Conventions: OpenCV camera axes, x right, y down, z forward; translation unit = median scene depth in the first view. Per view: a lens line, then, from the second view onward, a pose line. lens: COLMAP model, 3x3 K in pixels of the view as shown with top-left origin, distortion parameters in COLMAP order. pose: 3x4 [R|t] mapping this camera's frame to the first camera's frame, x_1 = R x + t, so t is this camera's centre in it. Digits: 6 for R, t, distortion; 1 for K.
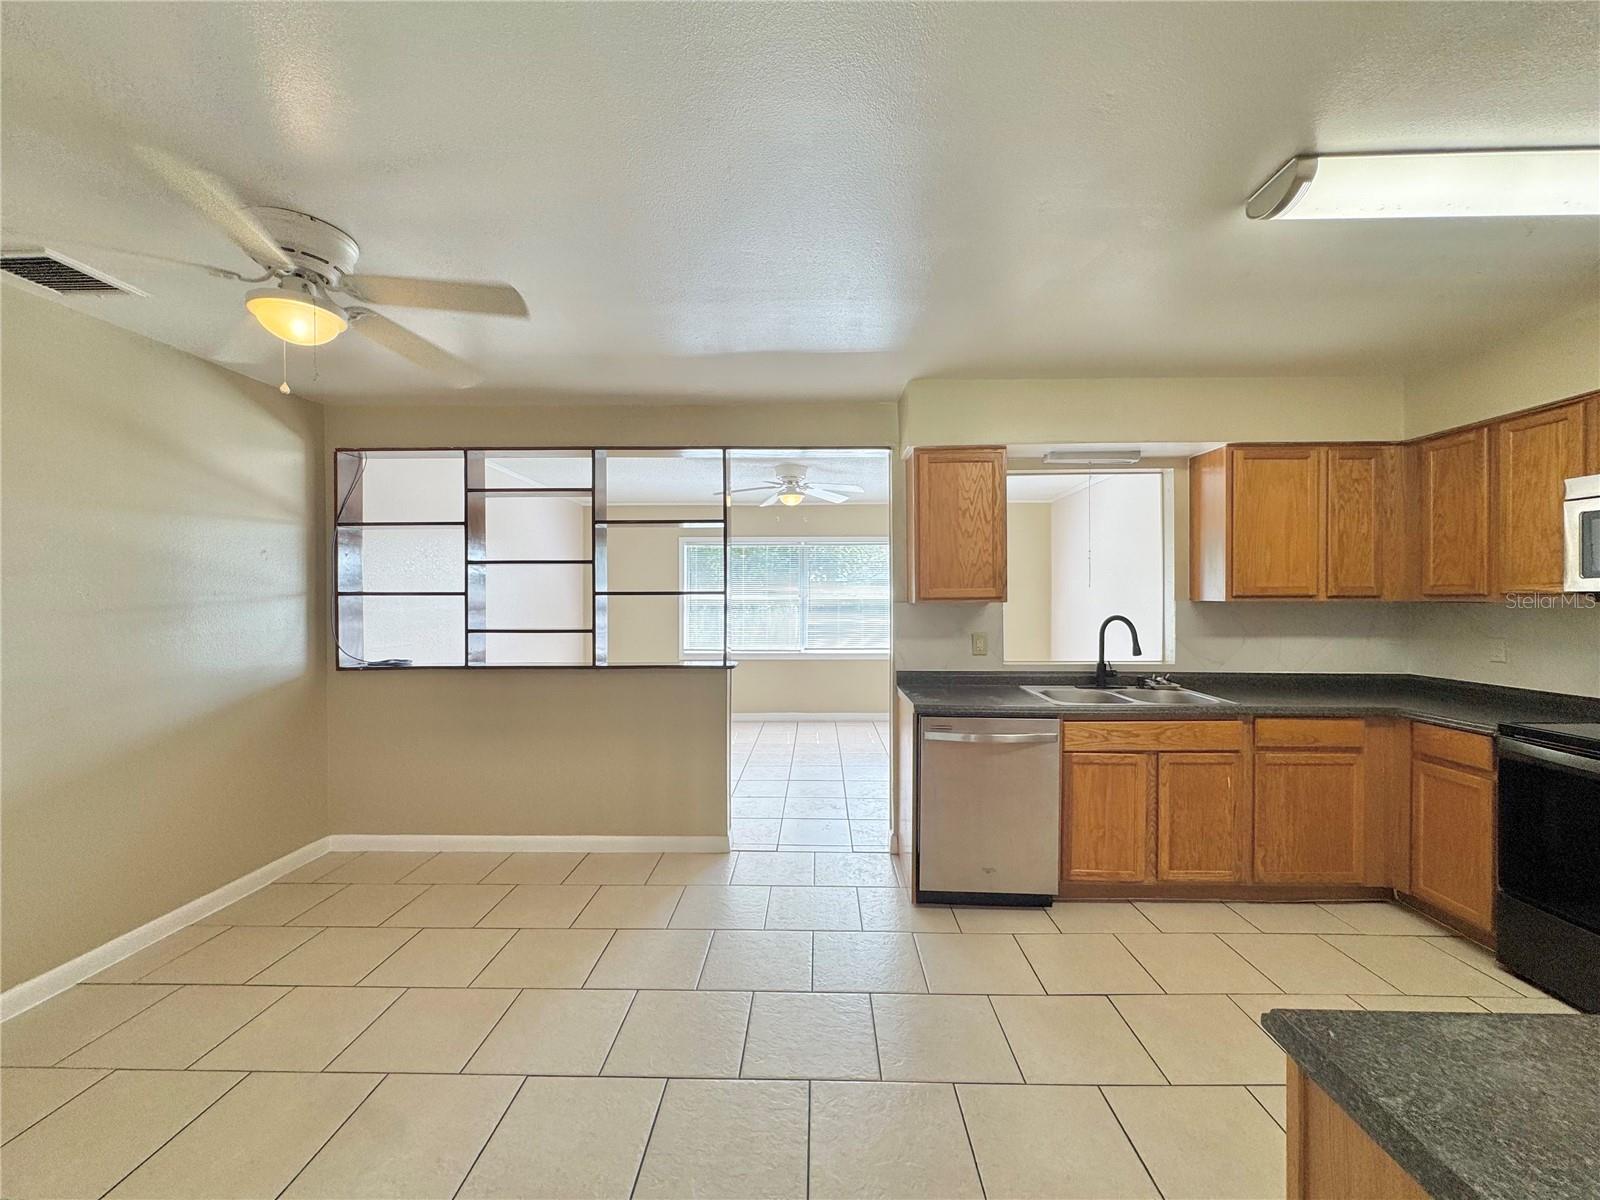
lens RADIAL K [[641.3, 0, 804.7], [0, 641.3, 600.5], [0, 0, 1]] dist [-0.004449, 0.000322]
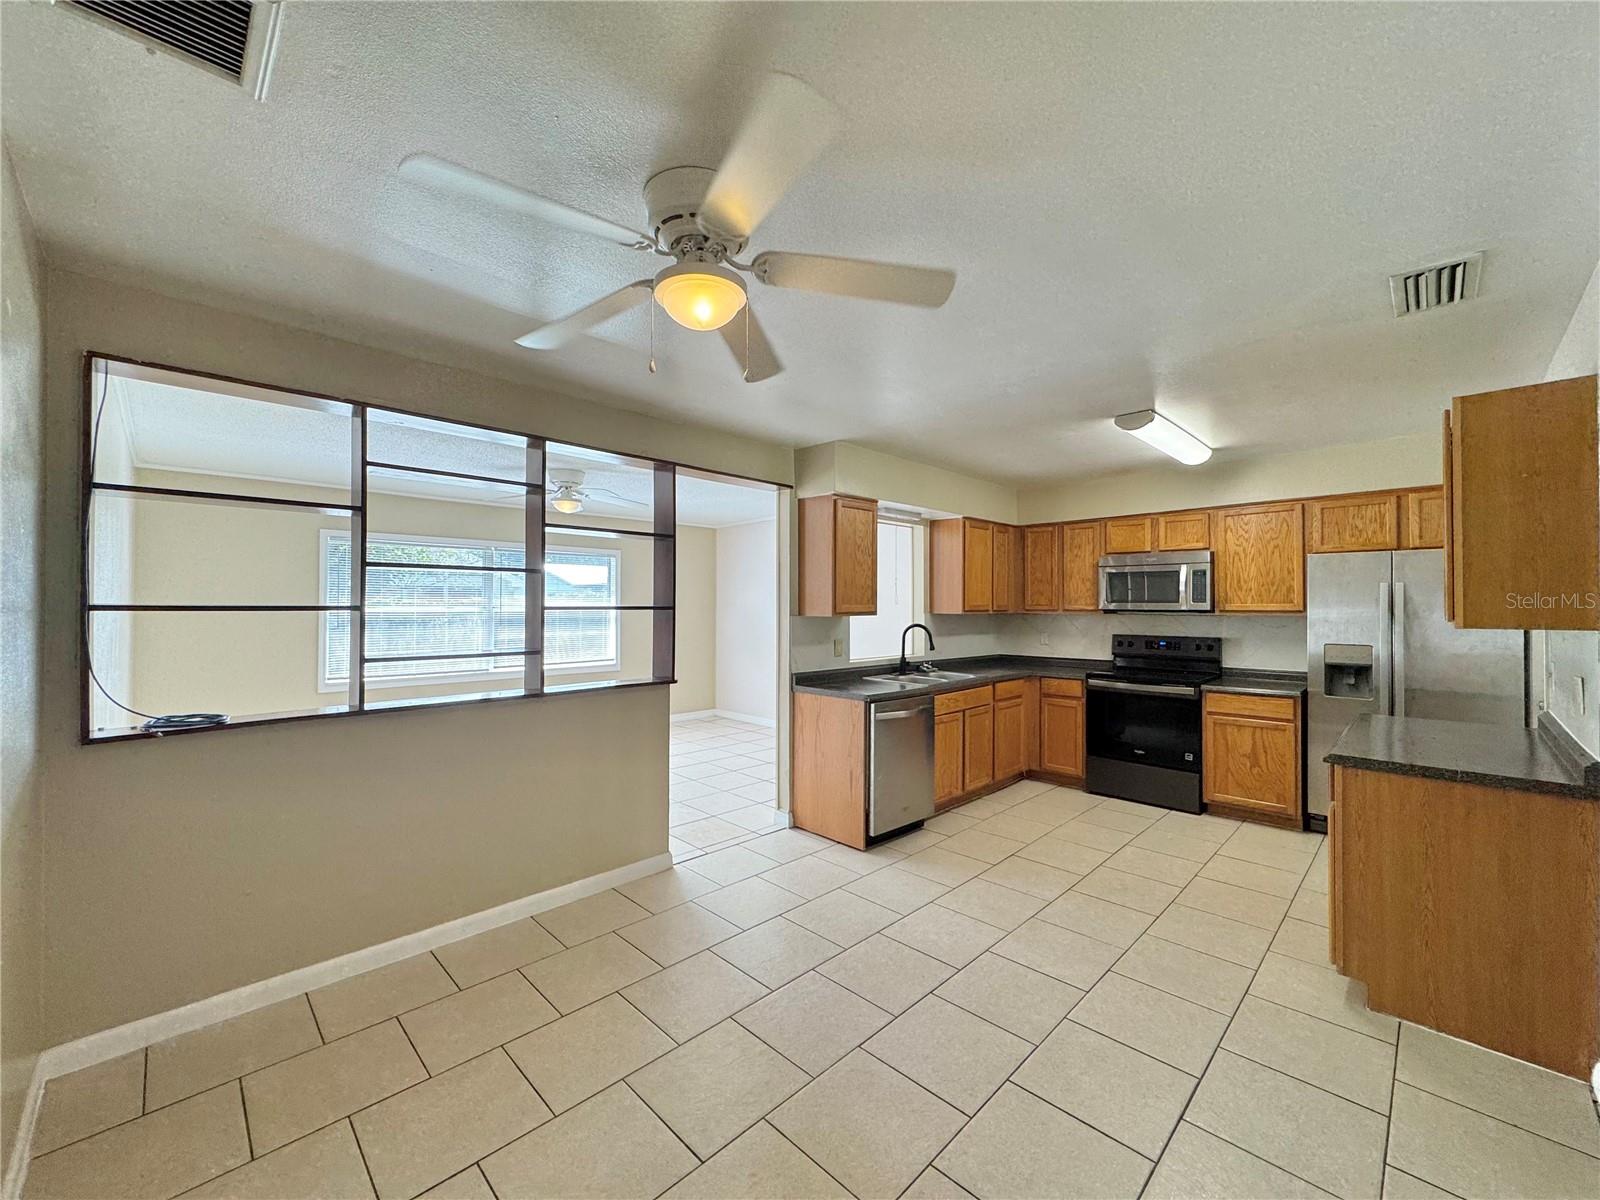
lens RADIAL K [[641.3, 0, 806.3], [0, 641.3, 602.3], [0, 0, 1]] dist [-0.004449, 0.000322]
pose [[0.688805, 0.008343, 0.724899, -0.776868], [0.000565, 0.999927, -0.012045, -0.008594], [-0.724946, 0.008706, 0.688750, 0.174654]]
